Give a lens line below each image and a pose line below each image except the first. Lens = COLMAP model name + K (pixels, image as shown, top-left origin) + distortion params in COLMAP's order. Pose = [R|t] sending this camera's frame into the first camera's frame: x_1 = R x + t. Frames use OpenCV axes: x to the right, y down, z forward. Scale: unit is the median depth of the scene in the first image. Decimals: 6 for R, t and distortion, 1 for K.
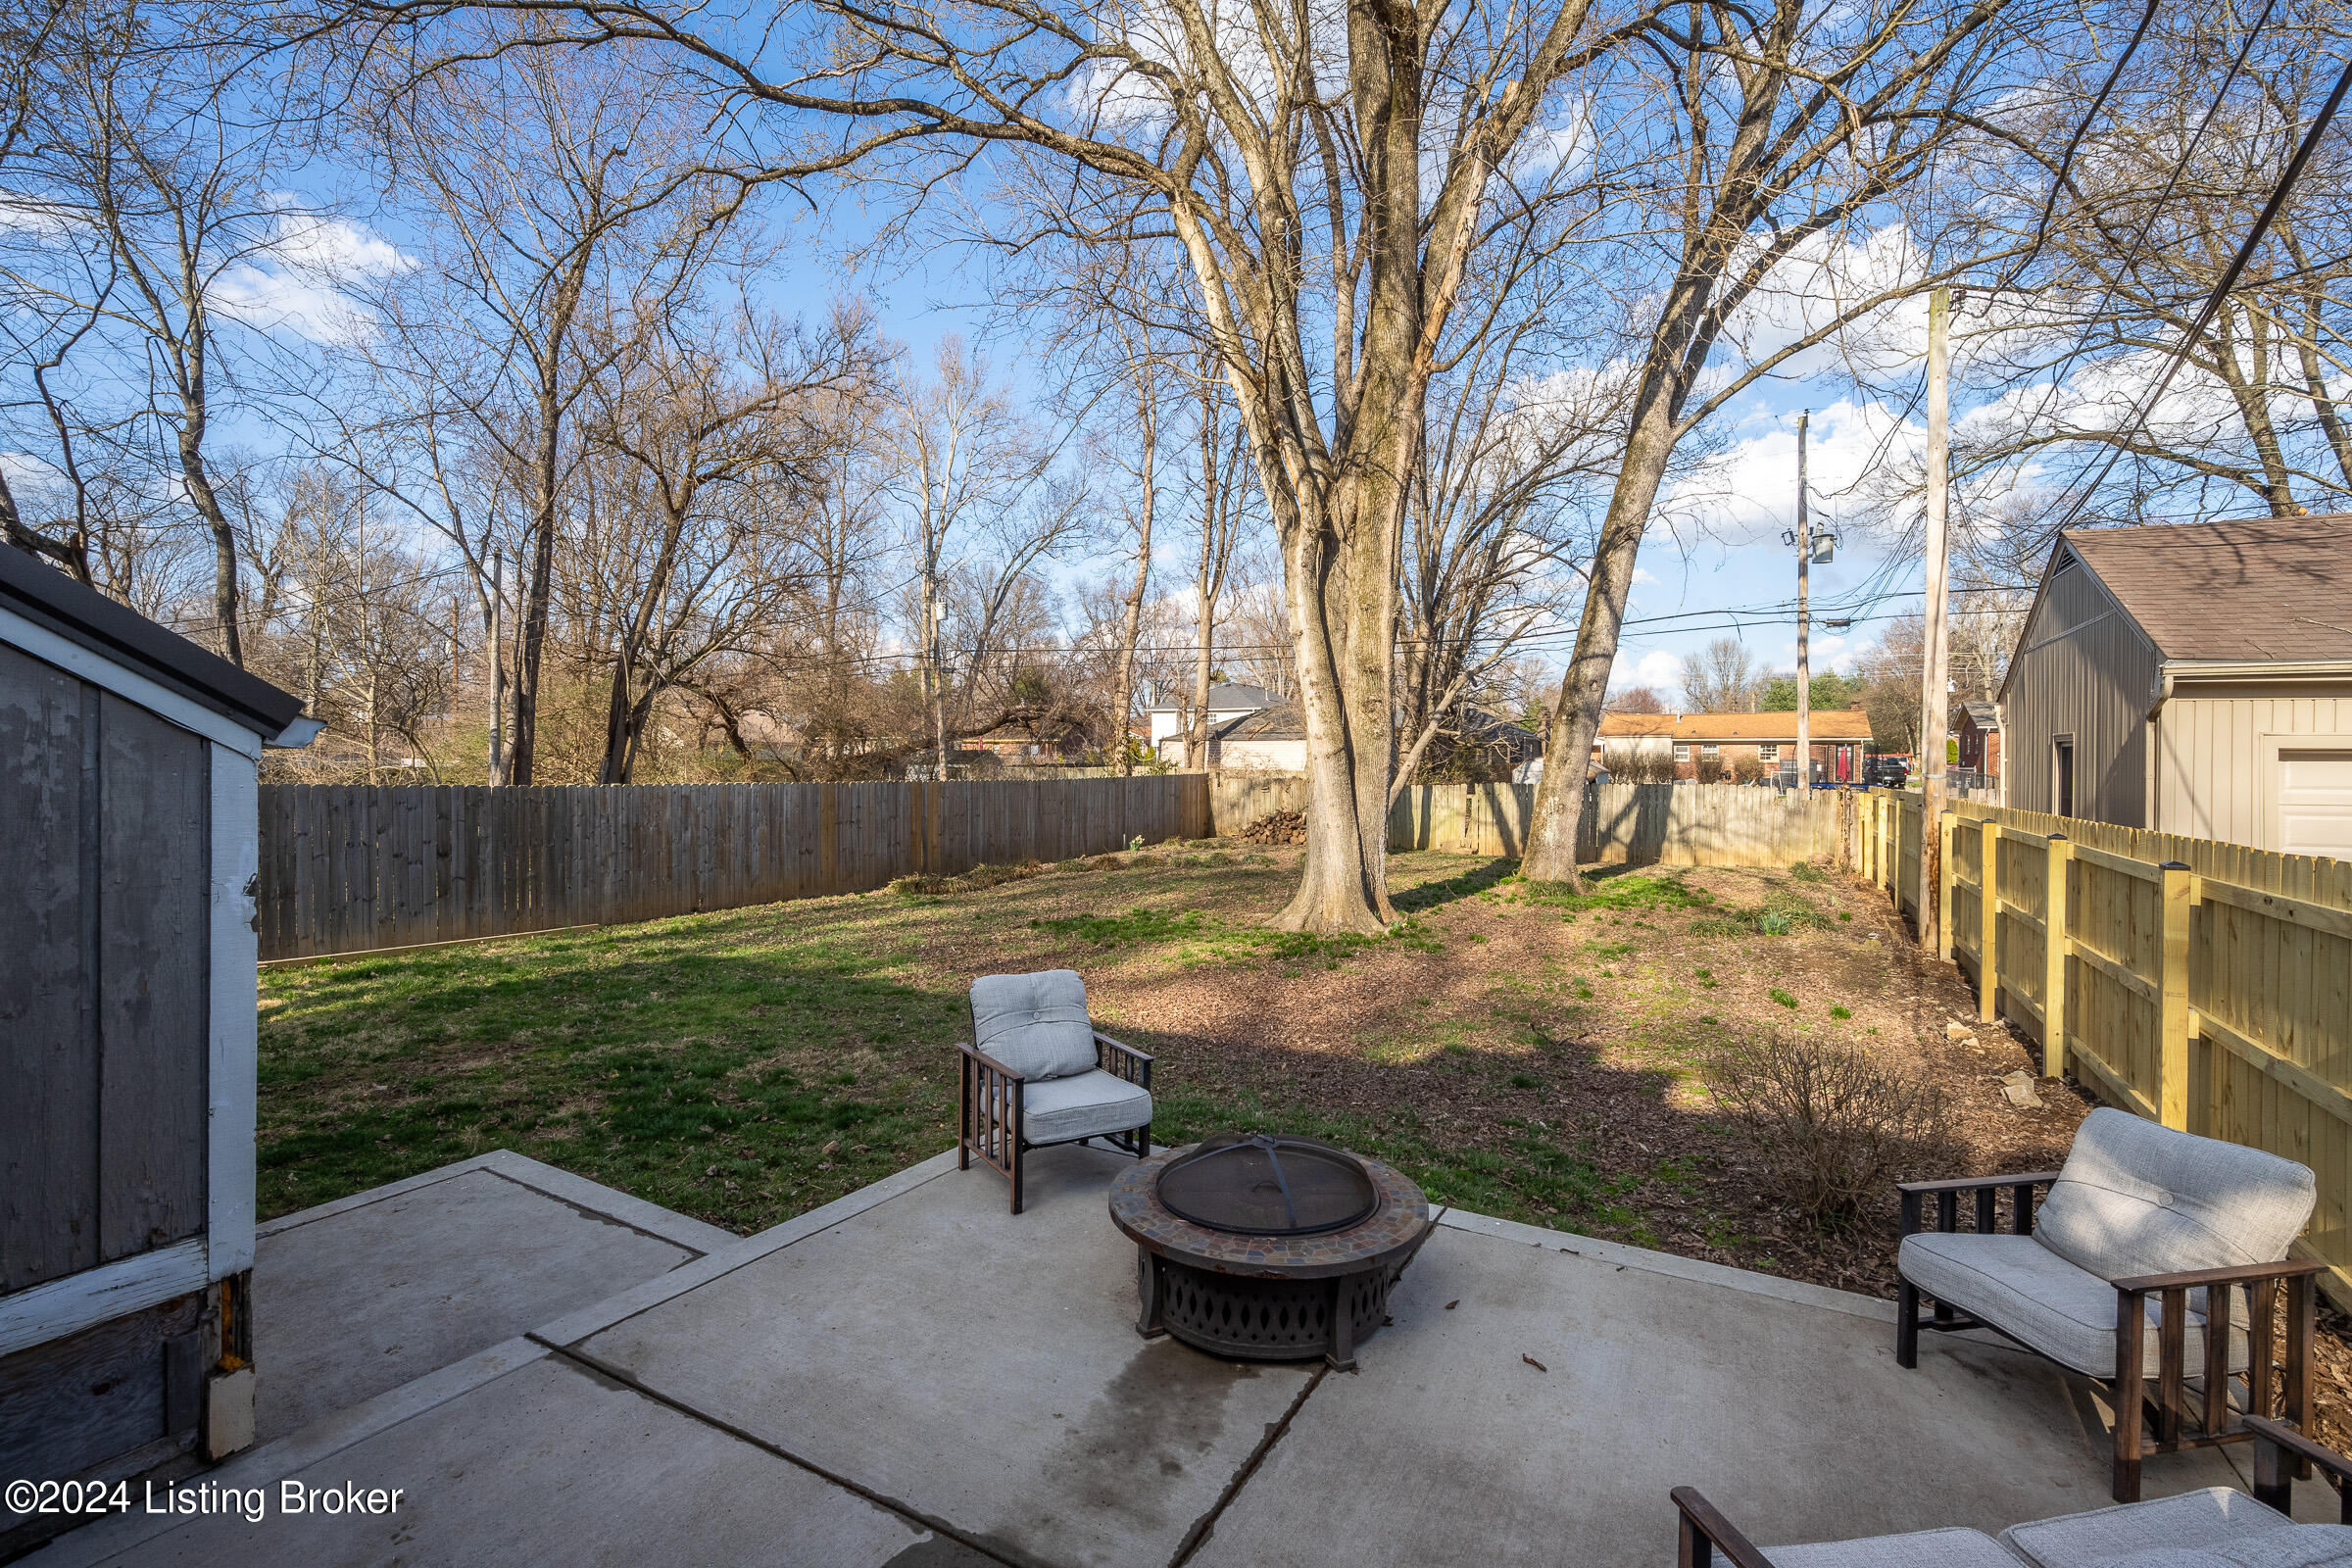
lens RADIAL K [[1084.3, 0, 1165.7], [0, 1084.3, 768.5], [0, 0, 1]] dist [-0.002928, 0.000479]
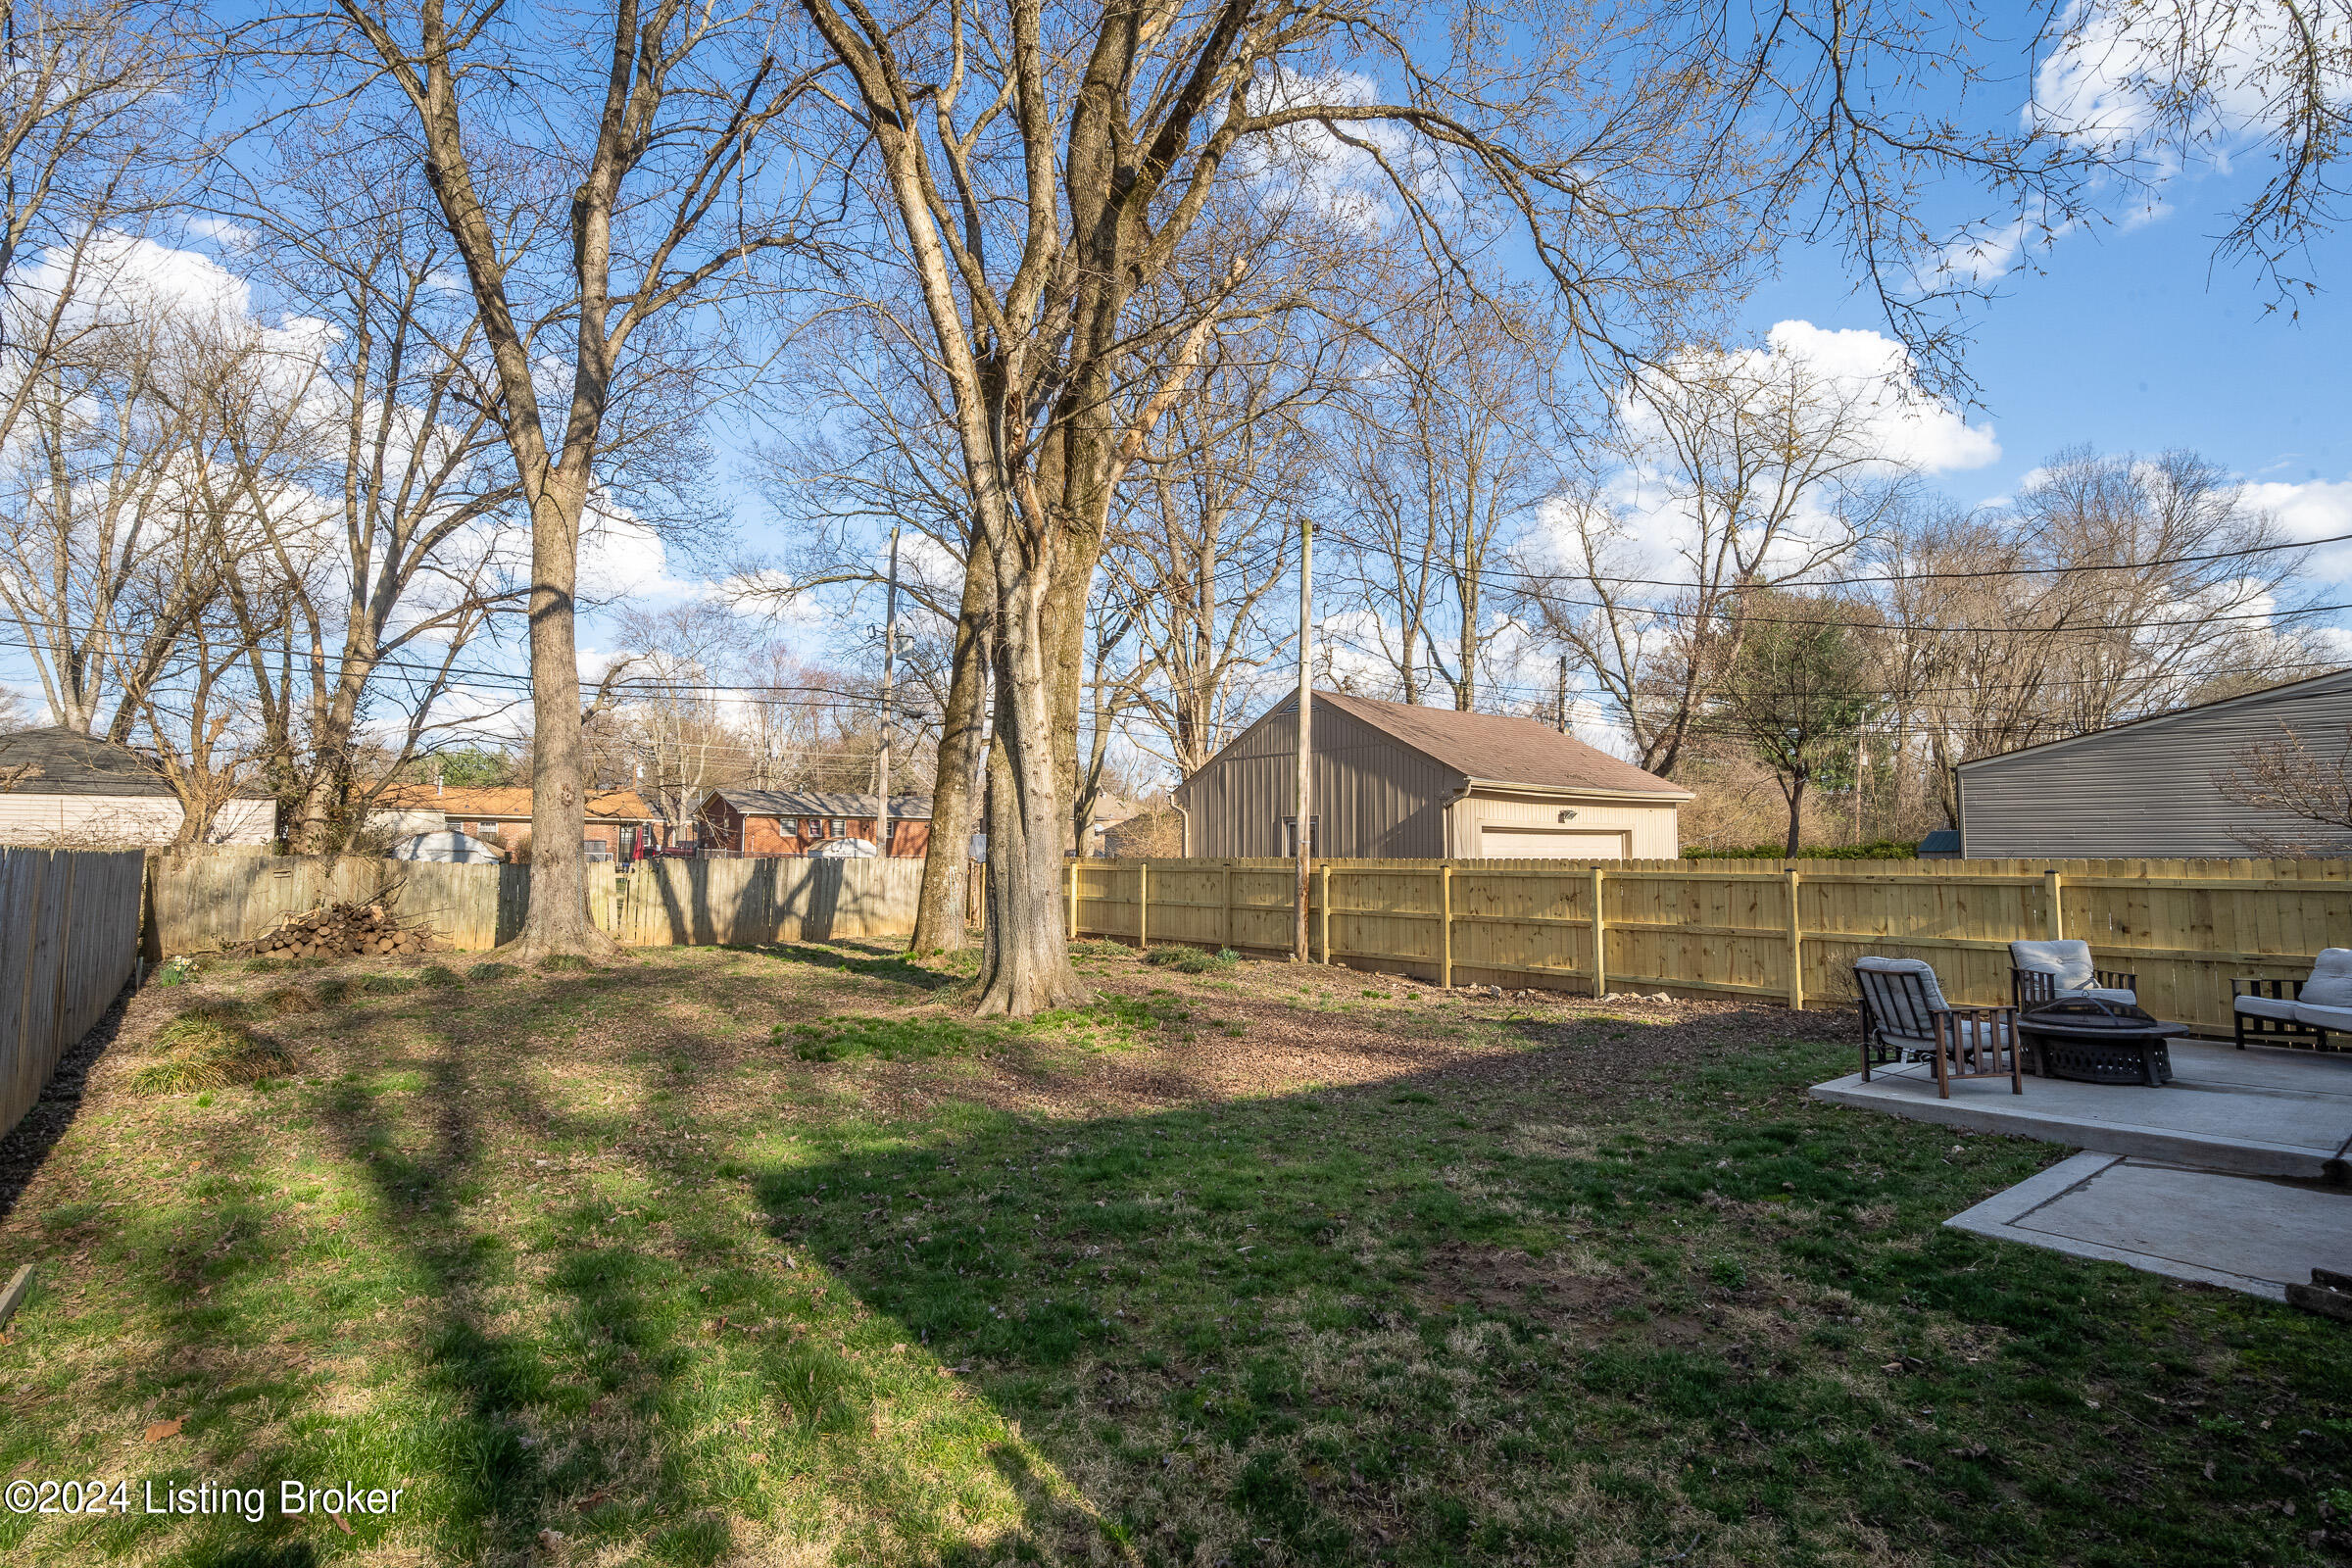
lens RADIAL K [[1166.1, 0, 1155.7], [0, 1166.1, 797.8], [0, 0, 1]] dist [-0.034789, 0.000773]
pose [[0.360609, 0.043084, 0.931721, -0.460738], [0.004029, 0.998851, -0.047748, 0.013403], [-0.932708, 0.020972, 0.360022, 0.337756]]
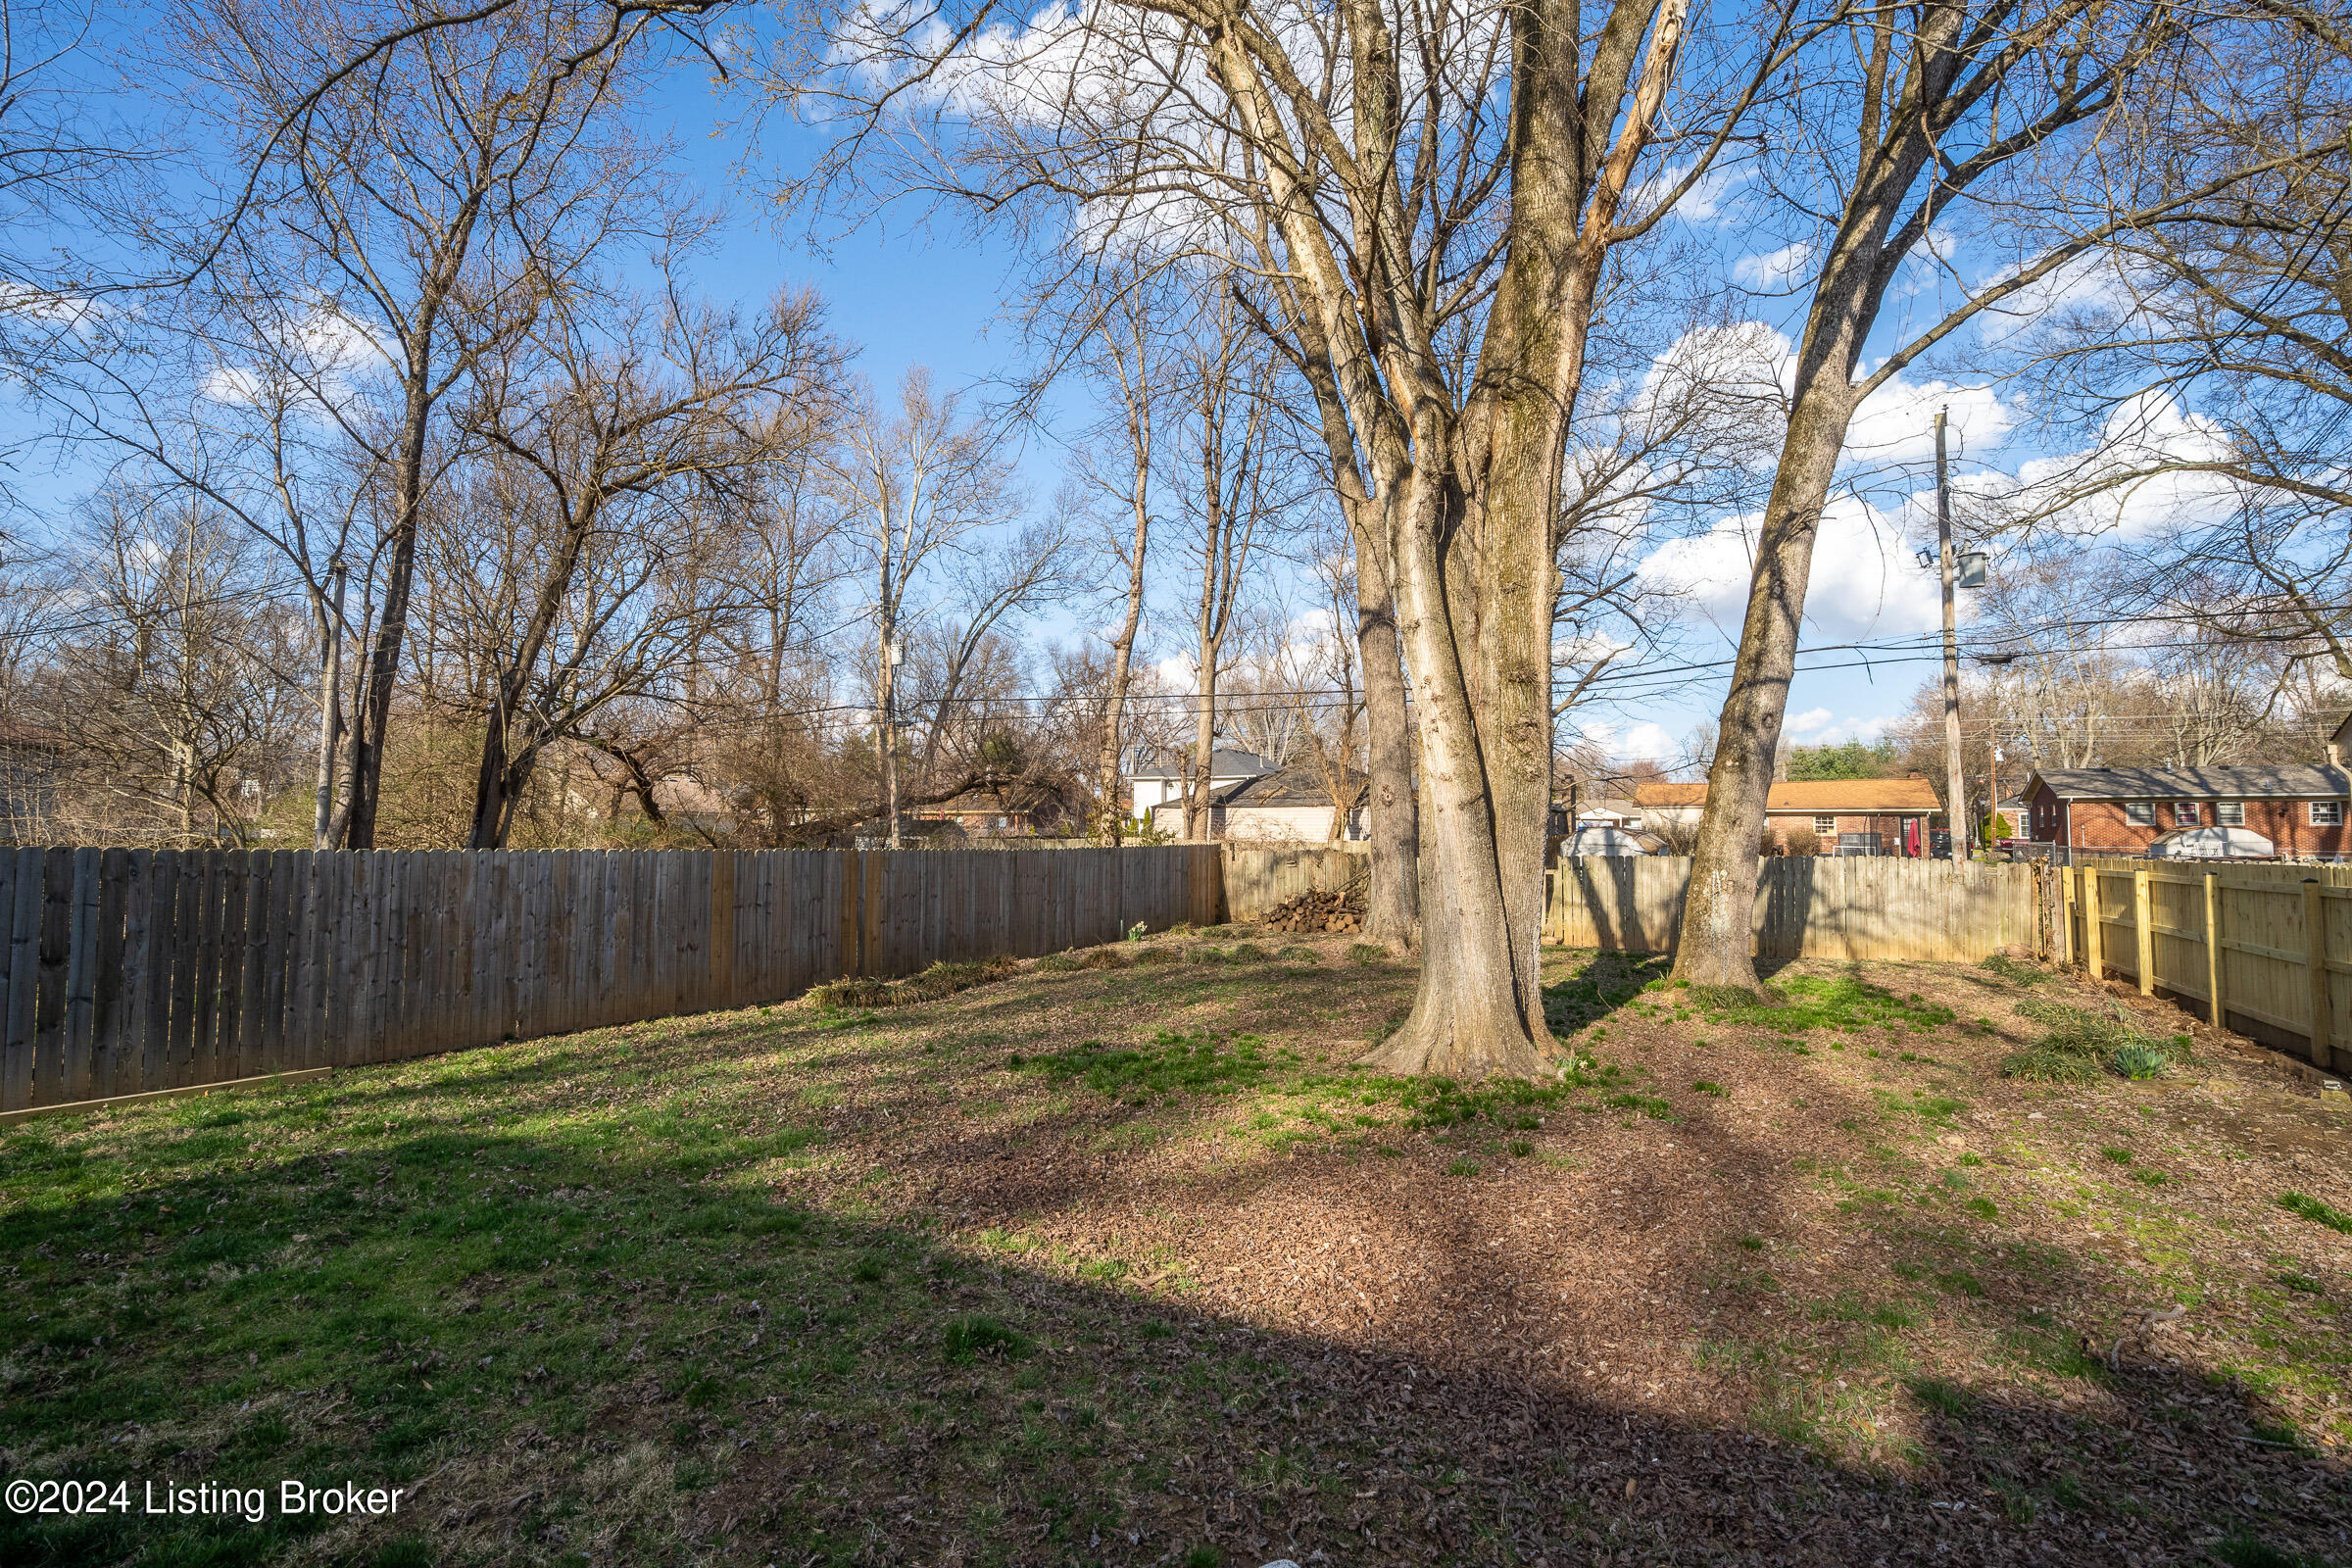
lens RADIAL K [[1084.3, 0, 1165.5], [0, 1084.3, 769.0], [0, 0, 1]] dist [-0.002928, 0.000479]
pose [[0.999464, 0.003120, 0.032582, -0.035272], [-0.000733, 0.997330, -0.073021, 0.009438], [-0.032723, 0.072958, 0.996798, 0.221503]]
